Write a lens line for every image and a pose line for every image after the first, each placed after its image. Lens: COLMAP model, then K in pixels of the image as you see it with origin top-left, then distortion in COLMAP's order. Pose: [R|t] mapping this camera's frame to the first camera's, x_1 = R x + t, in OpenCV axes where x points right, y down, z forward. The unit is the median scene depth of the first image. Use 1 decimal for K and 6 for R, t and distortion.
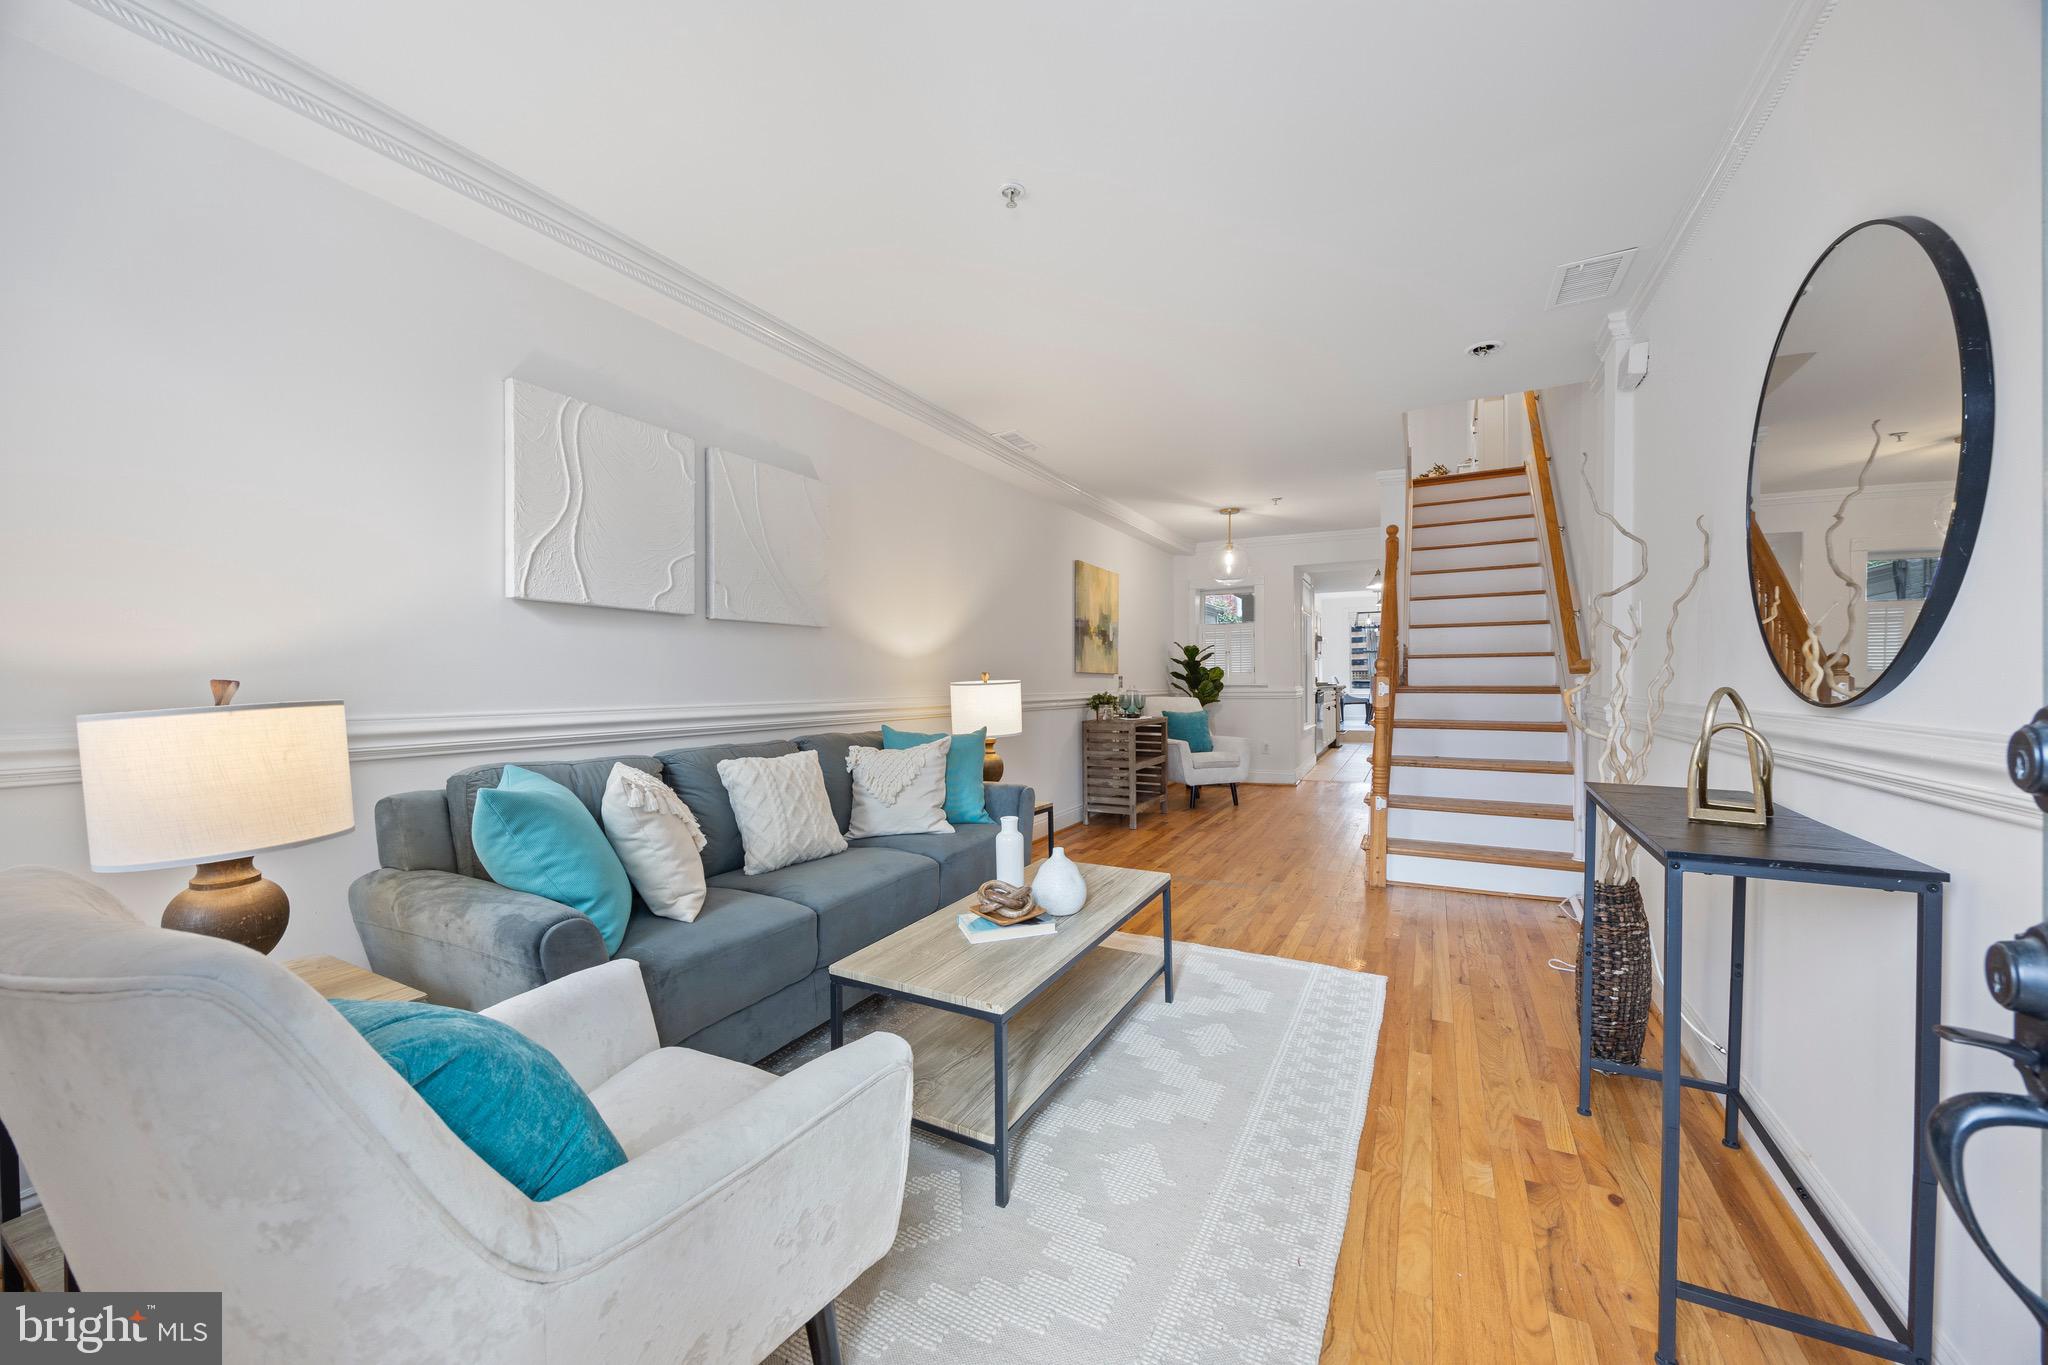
lens RADIAL K [[781.4, 0, 1009.7], [0, 781.4, 693.2], [0, 0, 1]] dist [-0.005286, 0.001143]
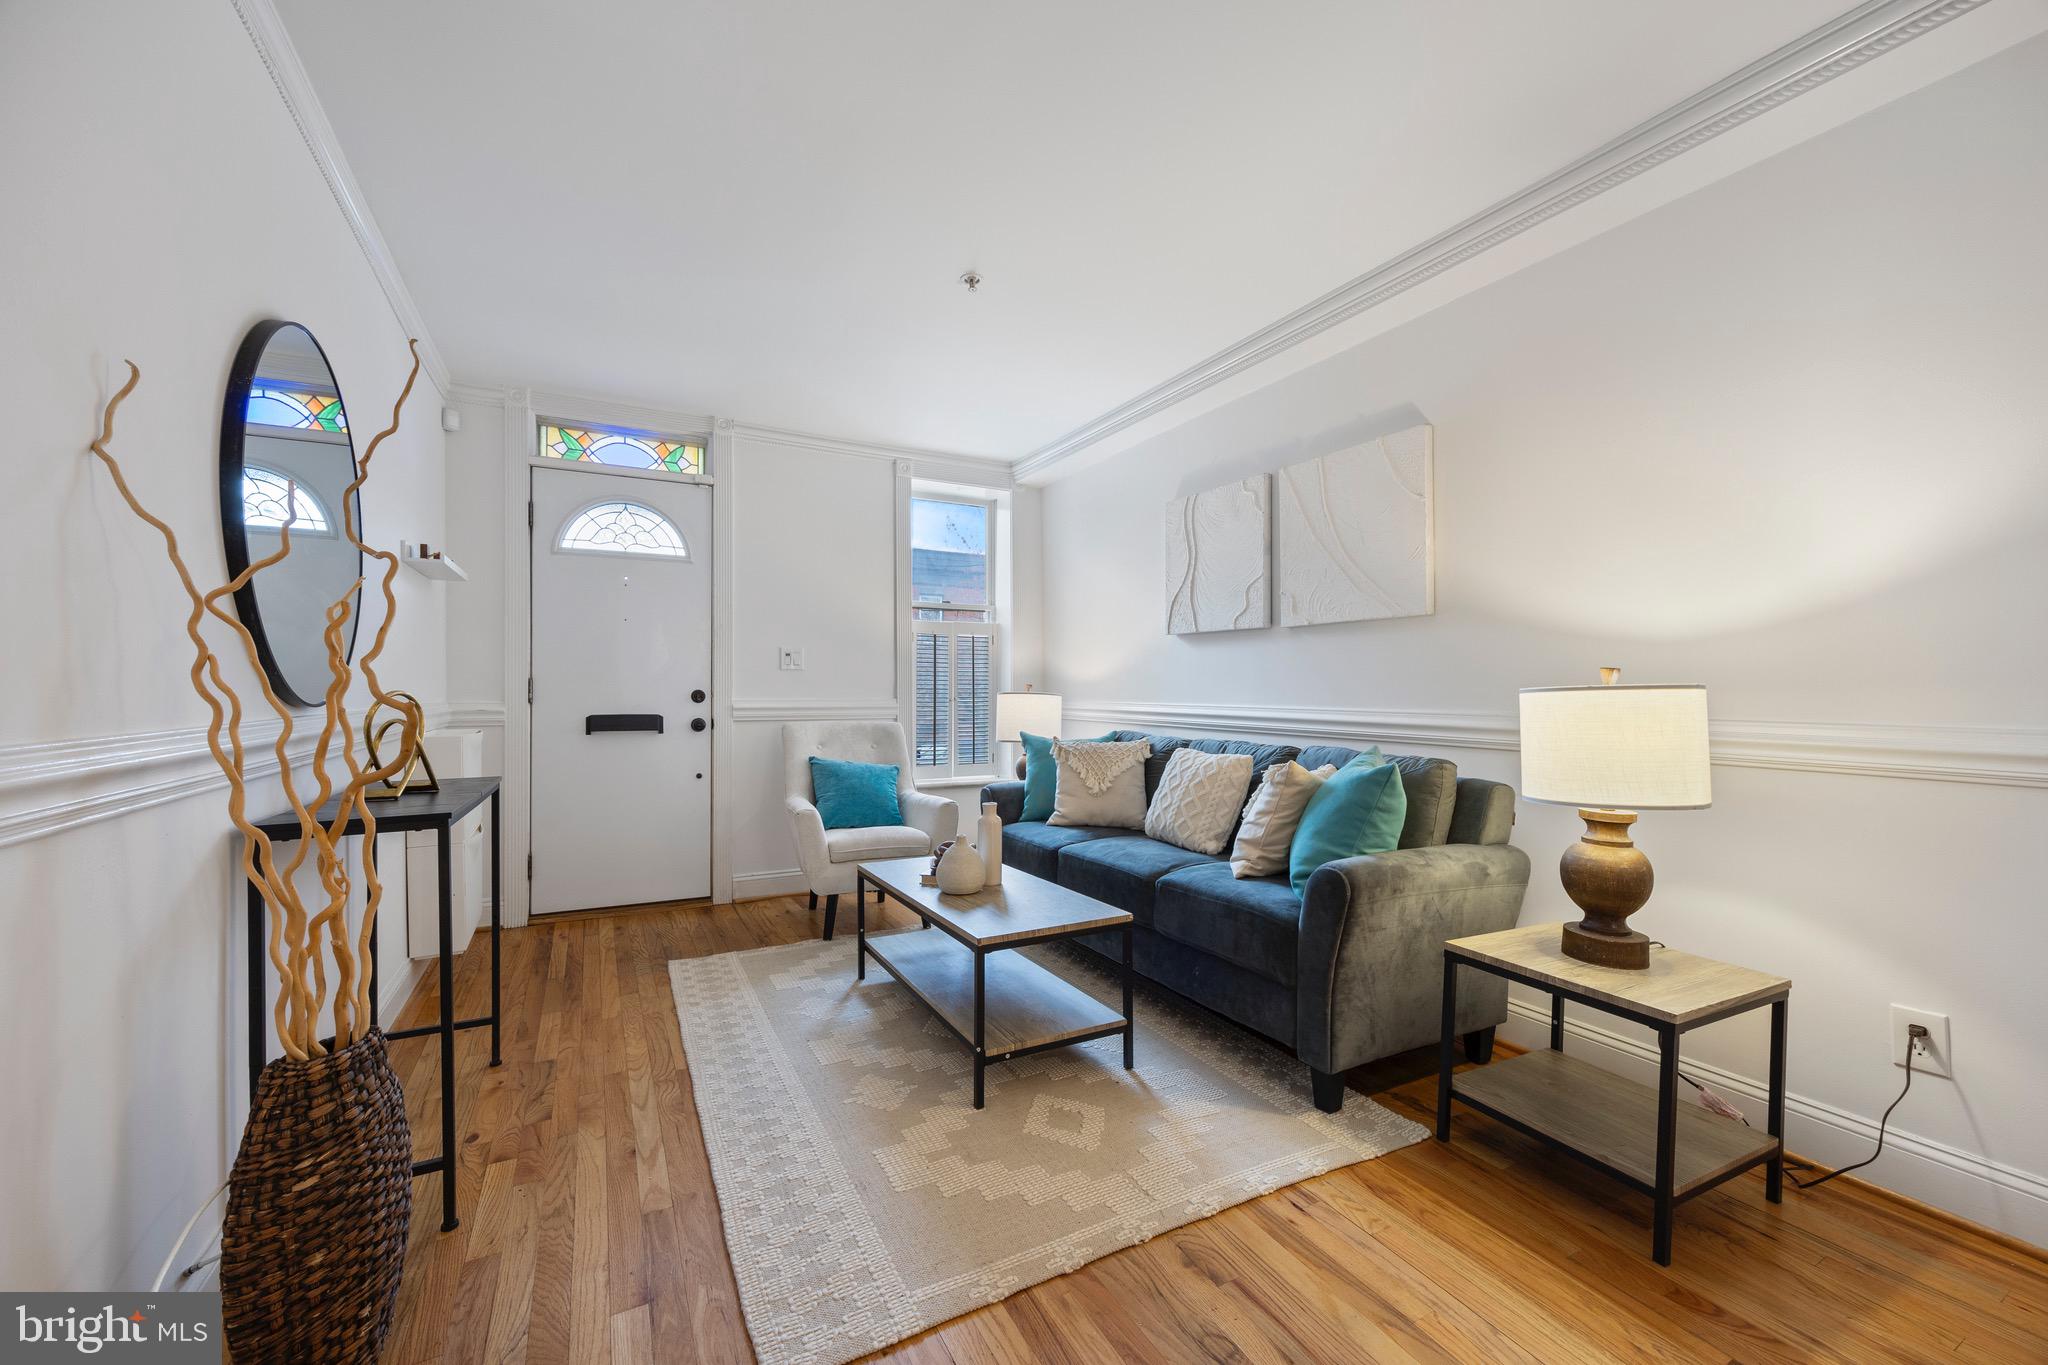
lens RADIAL K [[781.4, 0, 1032.1], [0, 781.4, 690.6], [0, 0, 1]] dist [-0.005286, 0.001143]
pose [[-0.533211, 0.008266, -0.845942, 0.353789], [-0.014210, 0.999724, 0.018725, -0.011210], [0.845863, 0.022005, -0.532946, 0.622833]]
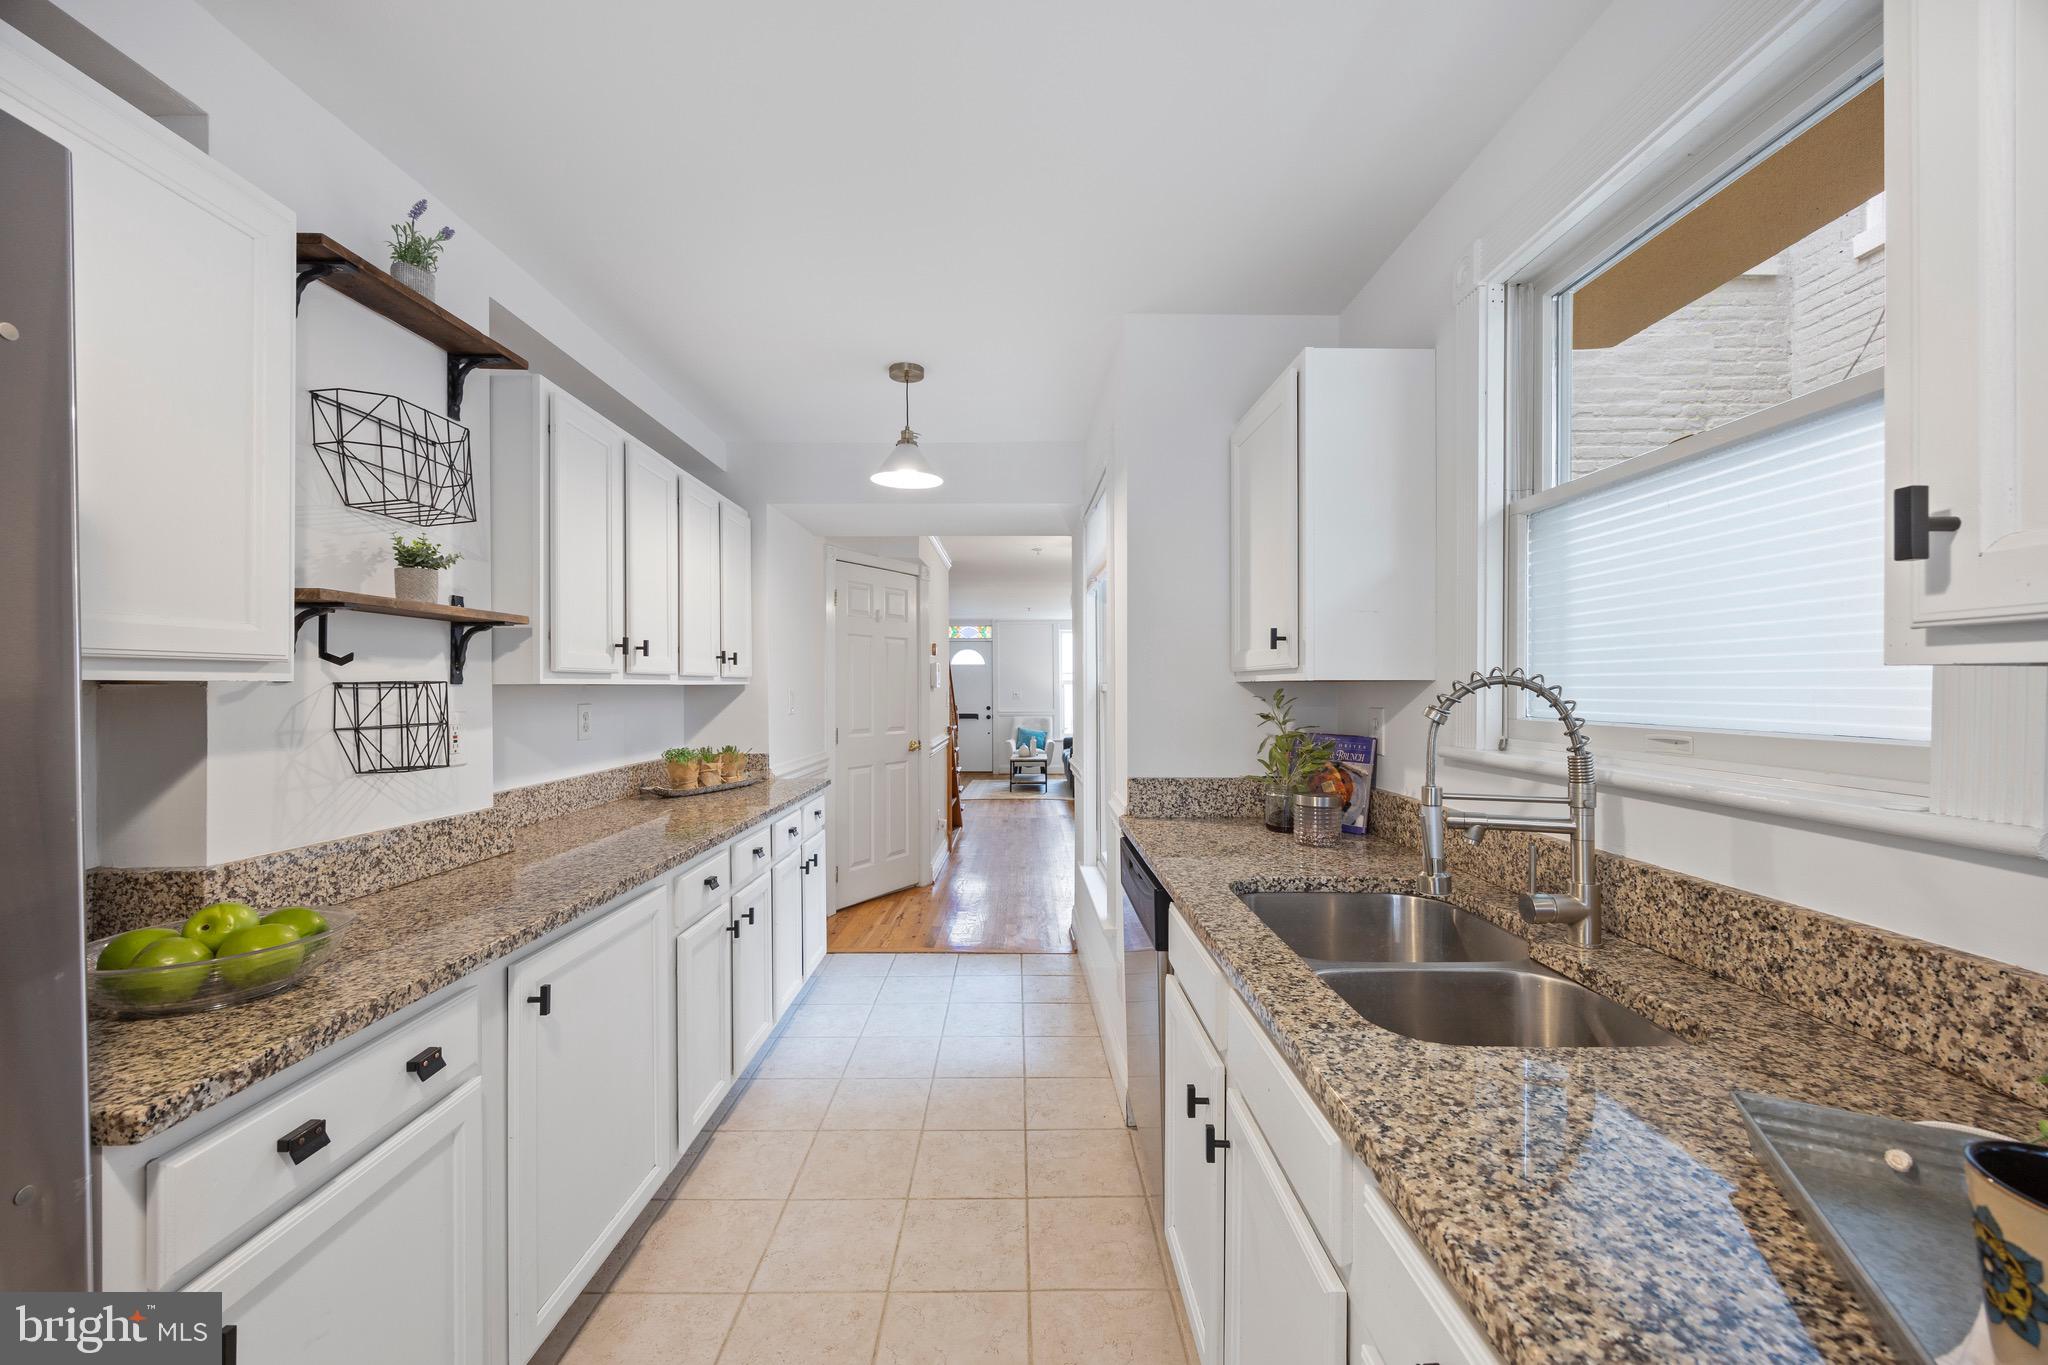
lens RADIAL K [[781.4, 0, 1021.1], [0, 781.4, 686.2], [0, 0, 1]] dist [-0.005286, 0.001143]
pose [[-0.881382, 0.011317, -0.472269, 0.850225], [0.003546, 0.999843, 0.017341, -0.084774], [0.472391, 0.013609, -0.881284, 1.900262]]
